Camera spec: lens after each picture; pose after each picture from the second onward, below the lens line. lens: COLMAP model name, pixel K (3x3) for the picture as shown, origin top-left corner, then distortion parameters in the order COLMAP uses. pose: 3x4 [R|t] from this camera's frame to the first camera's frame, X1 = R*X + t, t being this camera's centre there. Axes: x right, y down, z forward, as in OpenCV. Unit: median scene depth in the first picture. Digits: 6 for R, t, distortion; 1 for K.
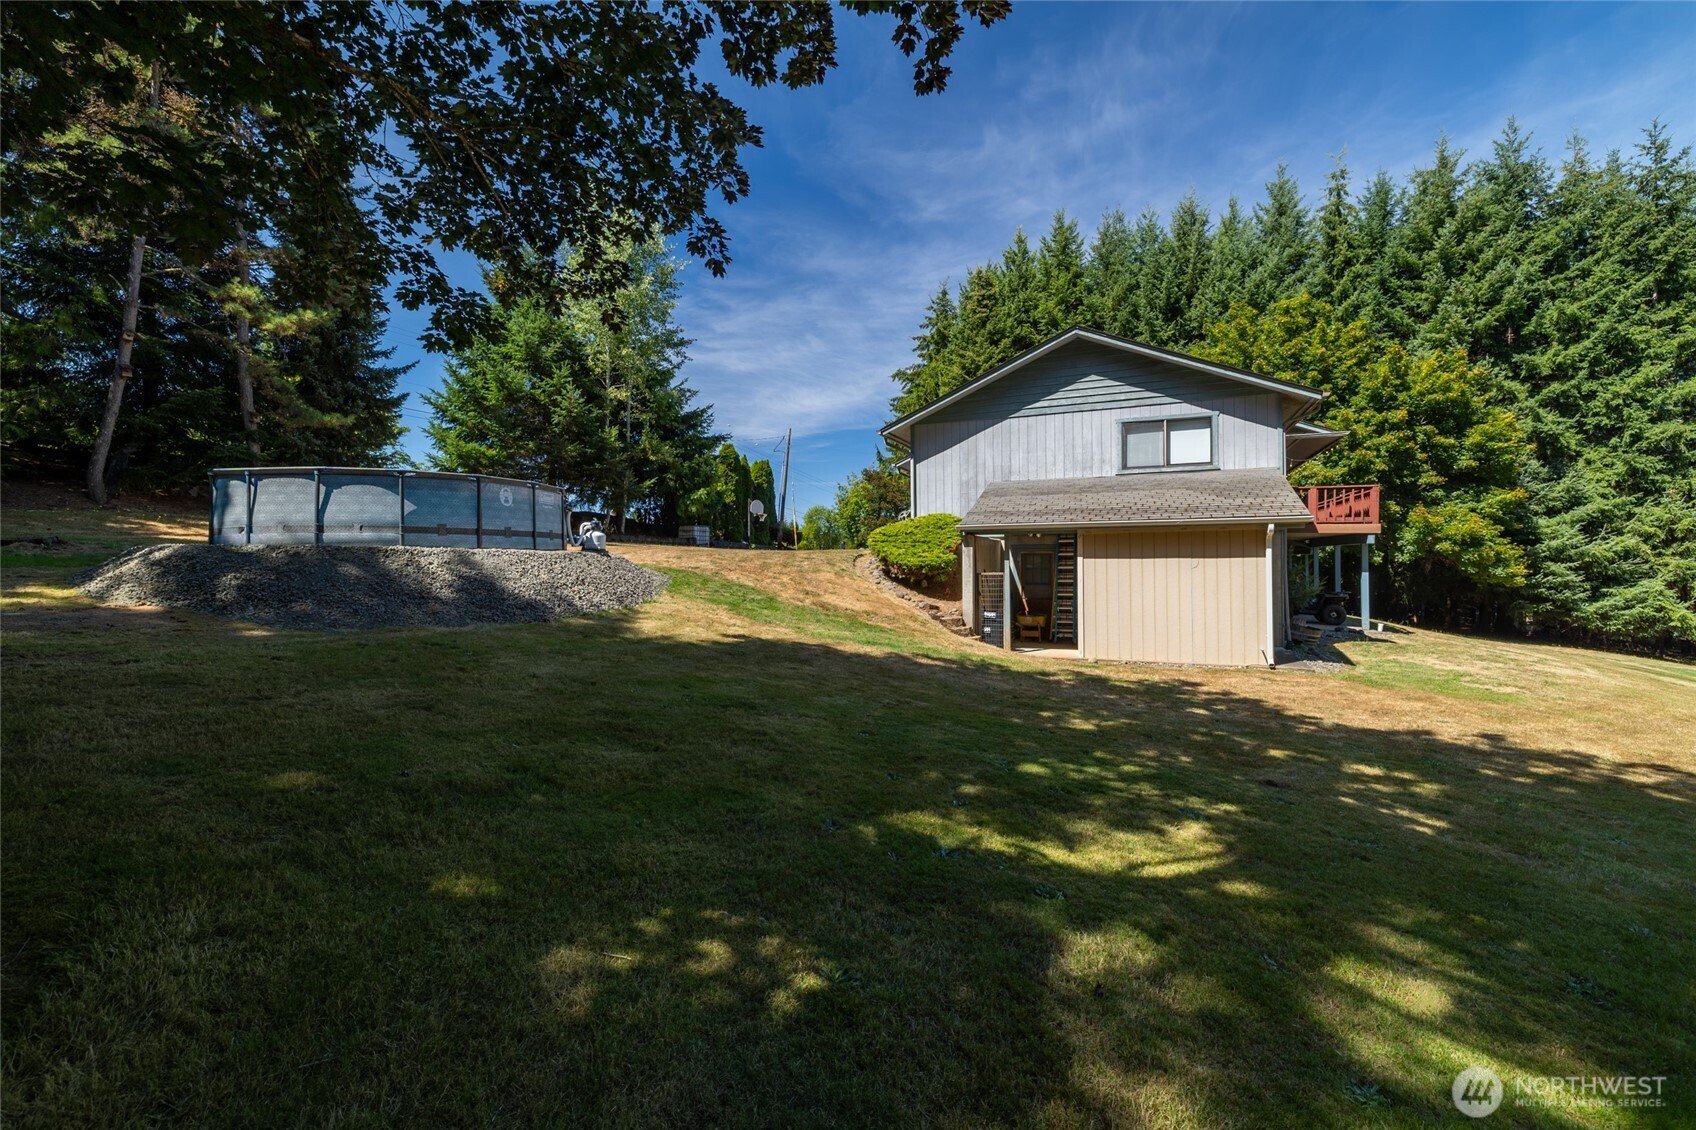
lens RADIAL K [[710.1, 0, 845.4], [0, 710.1, 562.2], [0, 0, 1]] dist [0.001537, -0.000800]
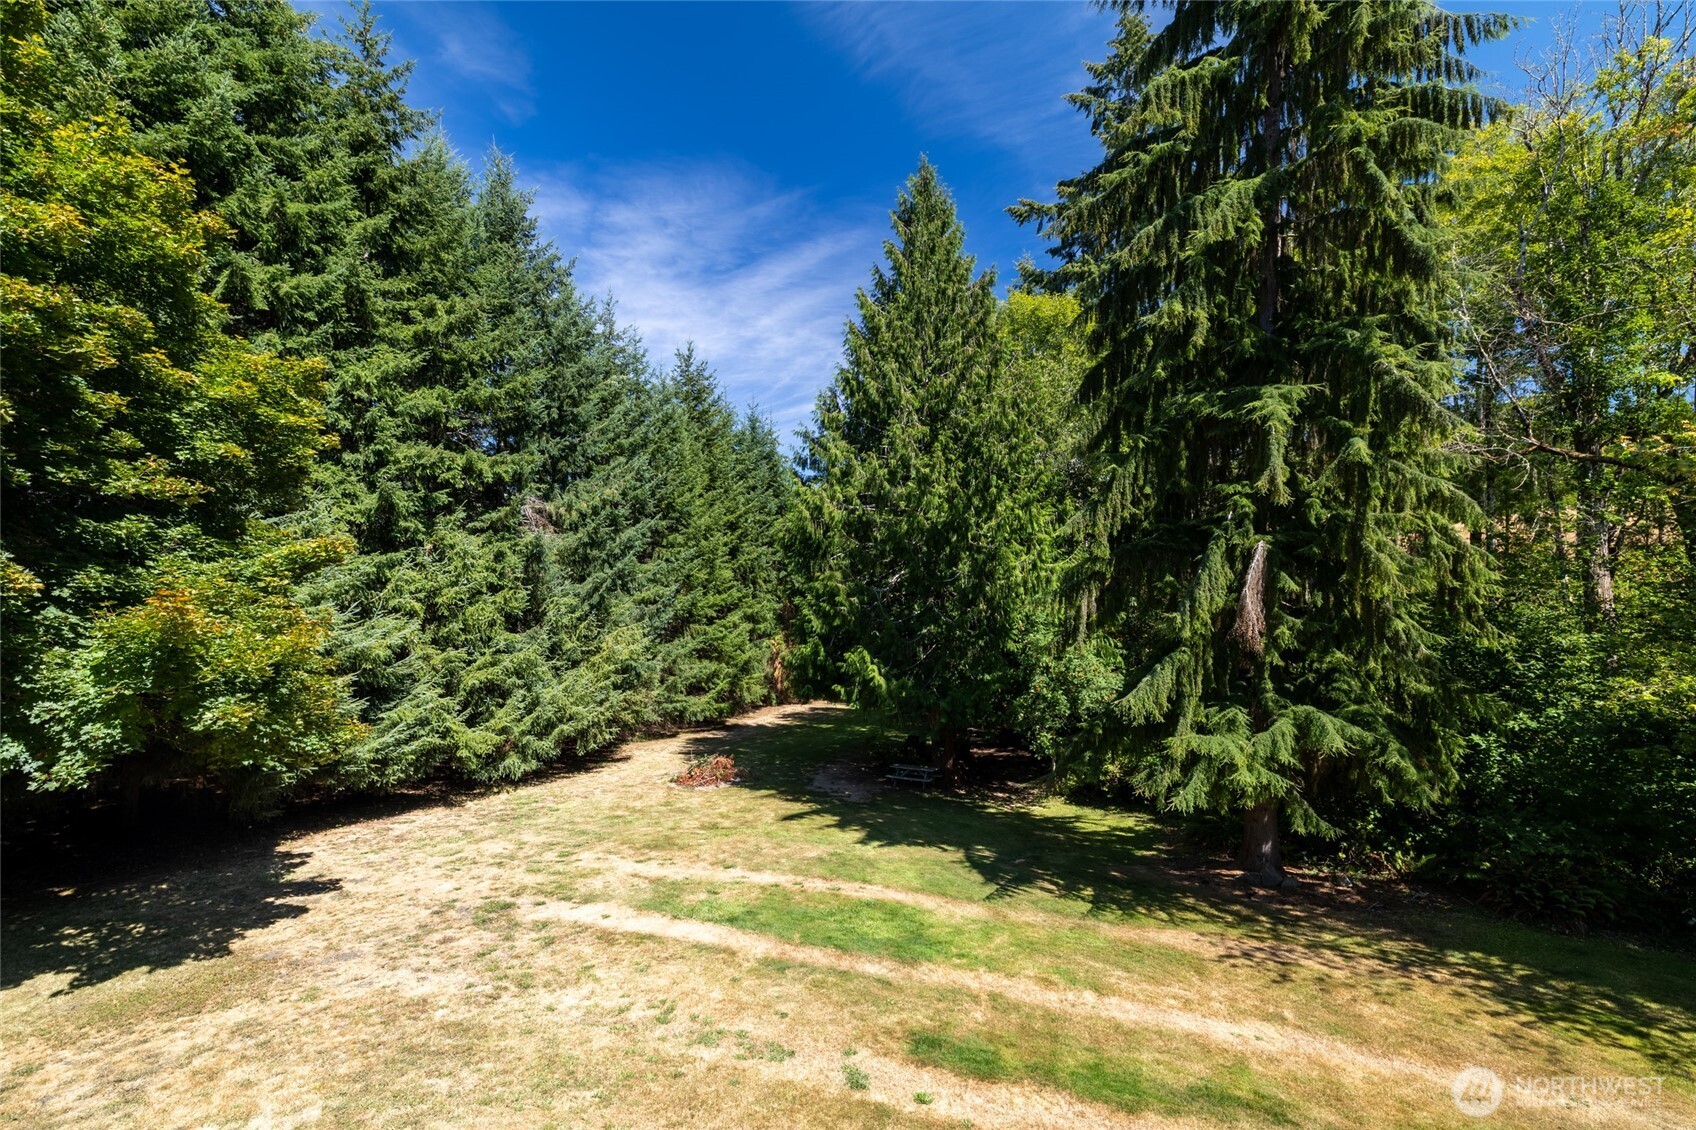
lens RADIAL K [[710.1, 0, 841.3], [0, 710.1, 574.0], [0, 0, 1]] dist [0.001537, -0.000800]
pose [[-0.102967, 0.002909, 0.994681, 0.455023], [0.005822, 0.999980, -0.002322, -0.070122], [-0.994668, 0.005552, -0.102982, 0.680791]]
